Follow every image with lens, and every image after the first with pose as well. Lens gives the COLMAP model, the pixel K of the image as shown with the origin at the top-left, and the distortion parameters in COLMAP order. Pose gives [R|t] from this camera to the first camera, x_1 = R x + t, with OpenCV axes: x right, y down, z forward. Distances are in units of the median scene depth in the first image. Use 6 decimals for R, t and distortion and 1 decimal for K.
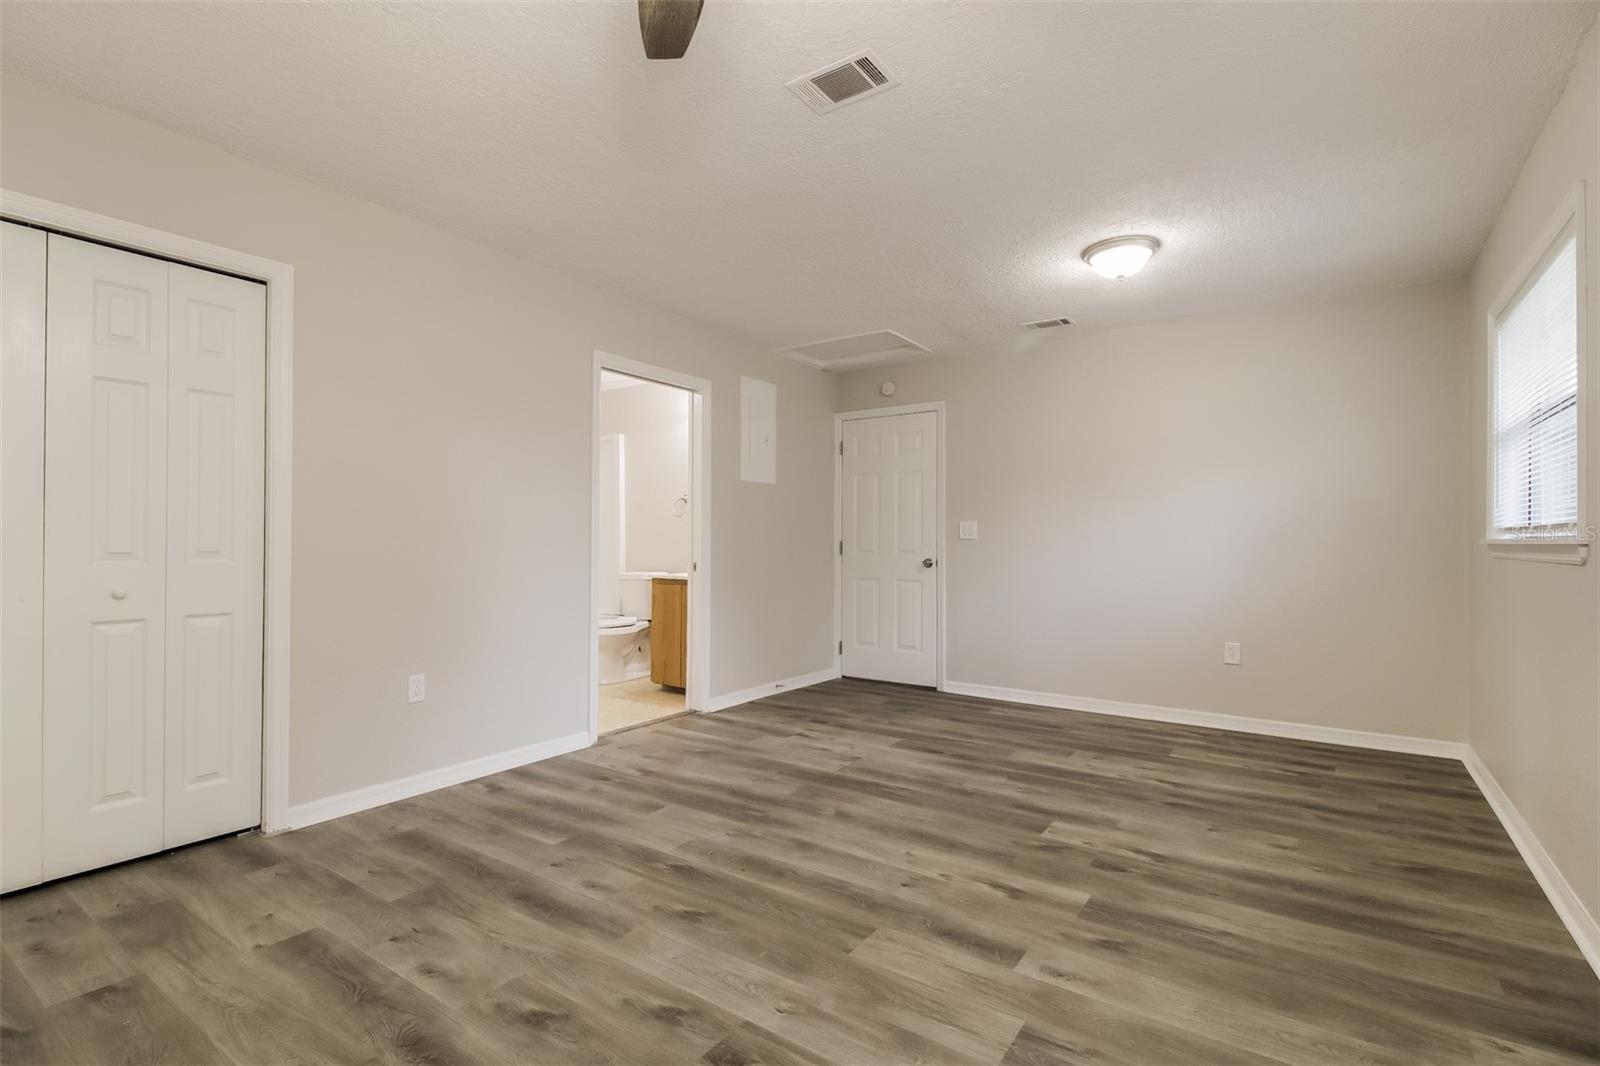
lens RADIAL K [[759.4, 0, 803.0], [0, 759.4, 535.0], [0, 0, 1]] dist [0.005600, -0.001171]
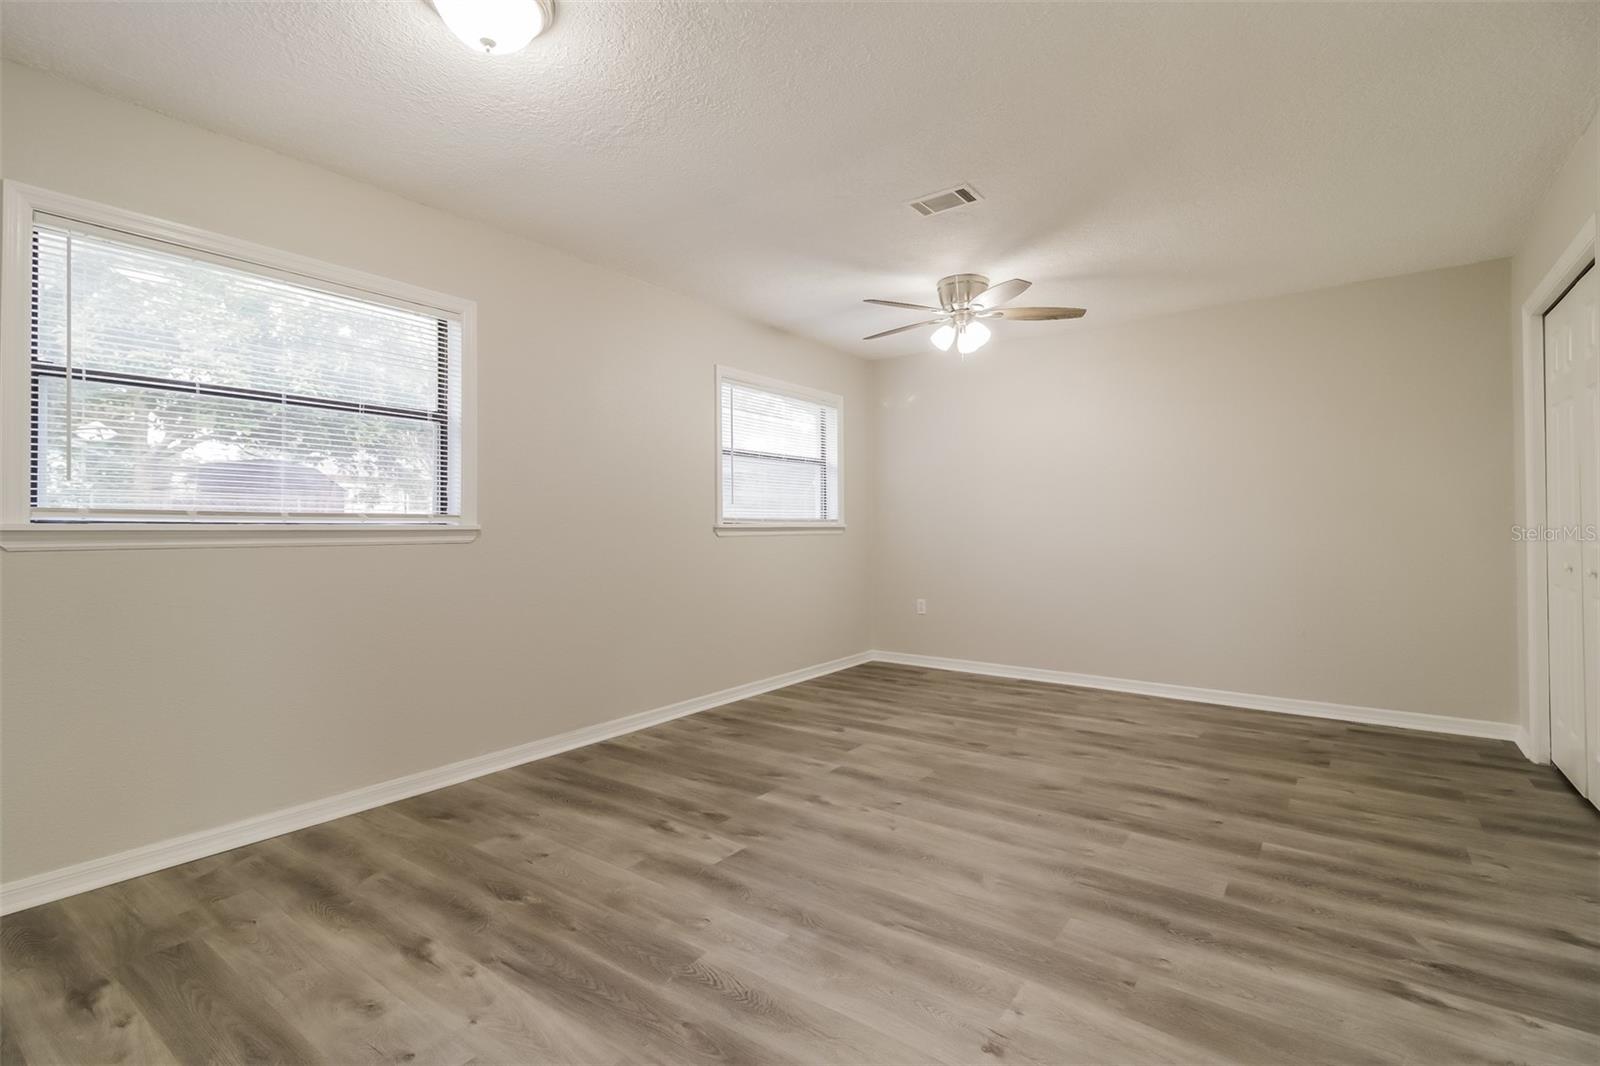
lens RADIAL K [[759.4, 0, 807.3], [0, 759.4, 526.2], [0, 0, 1]] dist [0.005600, -0.001171]
pose [[-0.999839, 0.001379, 0.017910, 0.236236], [0.001157, 0.999923, -0.012395, 0.021085], [-0.017925, -0.012372, -0.999763, 2.042055]]
